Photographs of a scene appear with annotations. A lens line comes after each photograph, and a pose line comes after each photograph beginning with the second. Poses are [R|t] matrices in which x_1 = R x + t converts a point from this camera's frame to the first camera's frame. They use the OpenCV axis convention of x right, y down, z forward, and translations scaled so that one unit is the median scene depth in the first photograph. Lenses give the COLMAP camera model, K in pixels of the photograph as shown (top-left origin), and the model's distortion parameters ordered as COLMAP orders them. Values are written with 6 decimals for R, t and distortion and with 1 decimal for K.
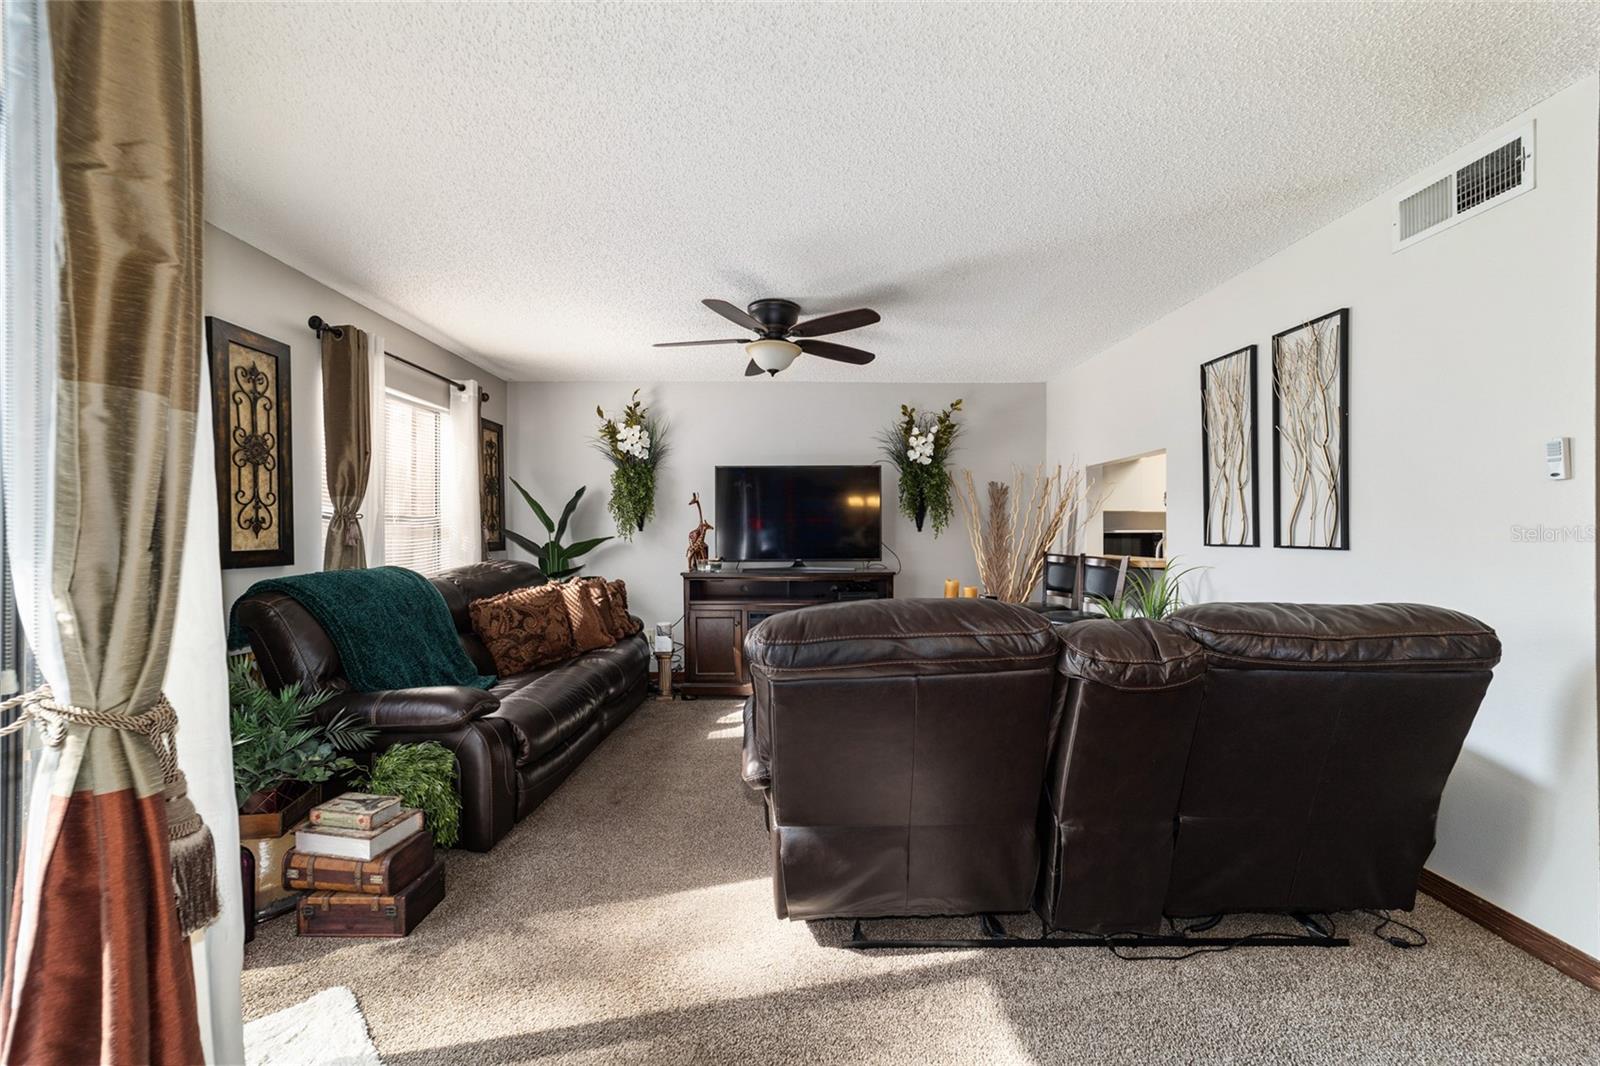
lens RADIAL K [[612.1, 0, 794.1], [0, 612.1, 535.9], [0, 0, 1]] dist [-0.016835, 0.006167]
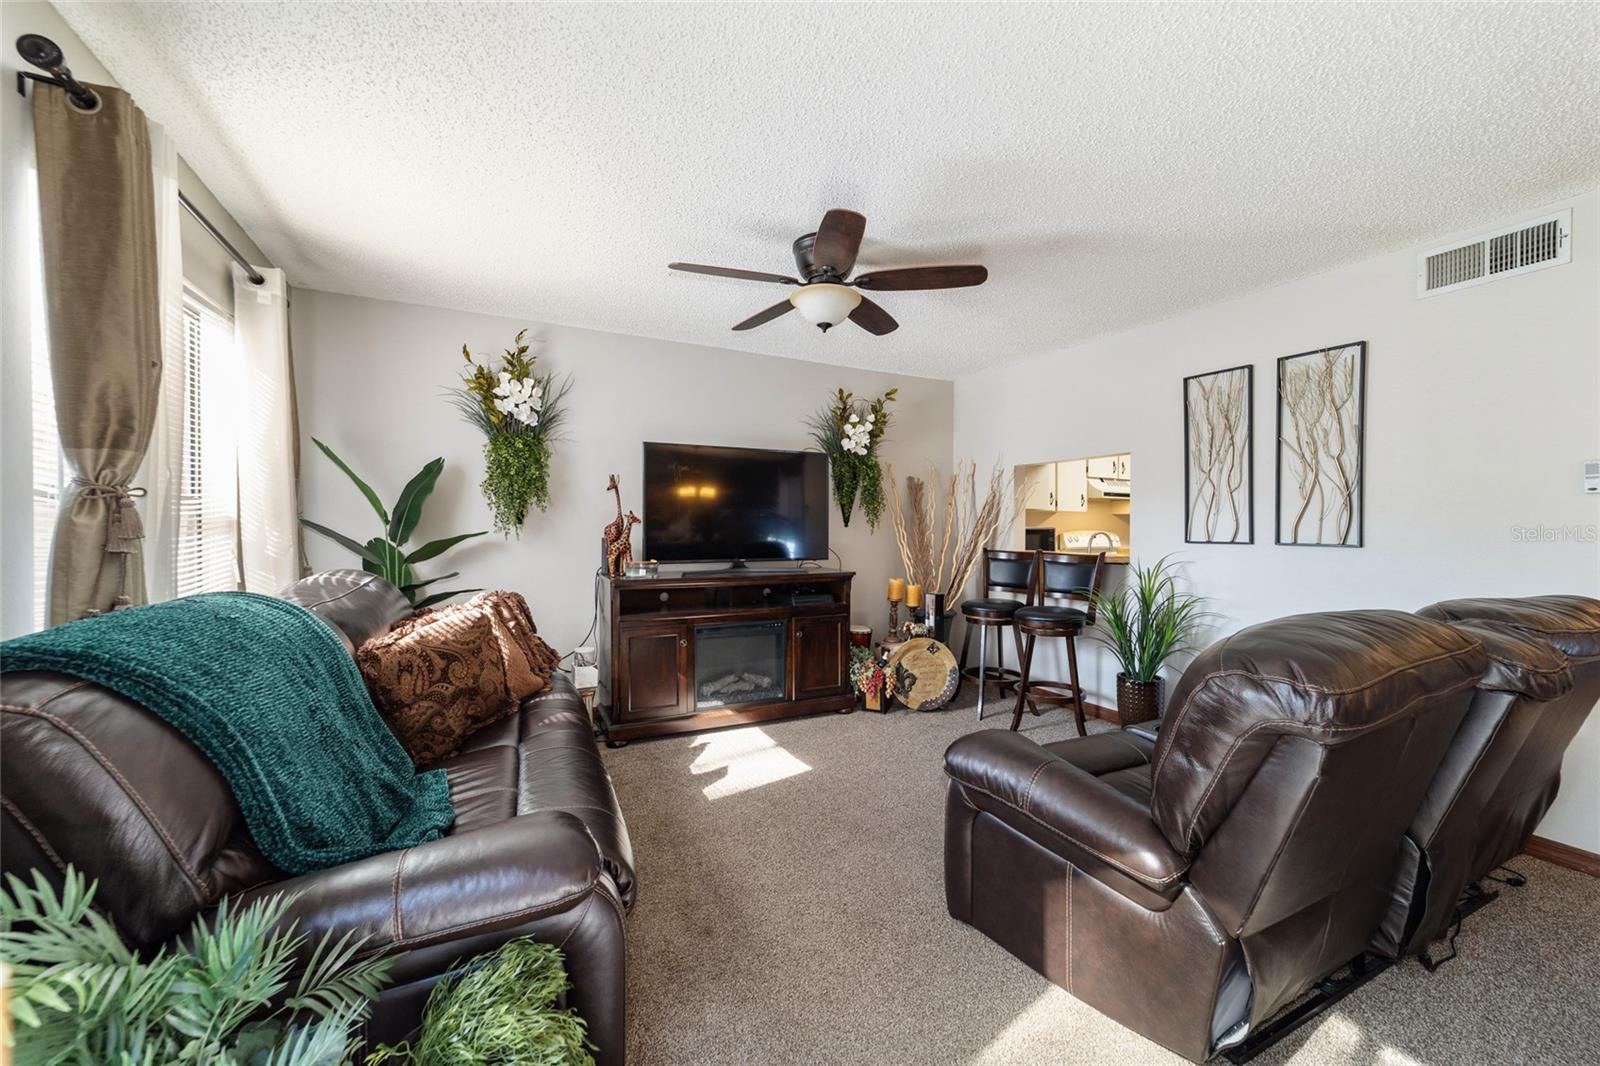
lens RADIAL K [[612.1, 0, 795.3], [0, 612.1, 533.8], [0, 0, 1]] dist [-0.016835, 0.006167]
pose [[0.898071, 0.000921, 0.439849, -0.297401], [-0.004361, 0.999967, 0.006810, -0.003048], [-0.439829, -0.008033, 0.898046, 0.215330]]
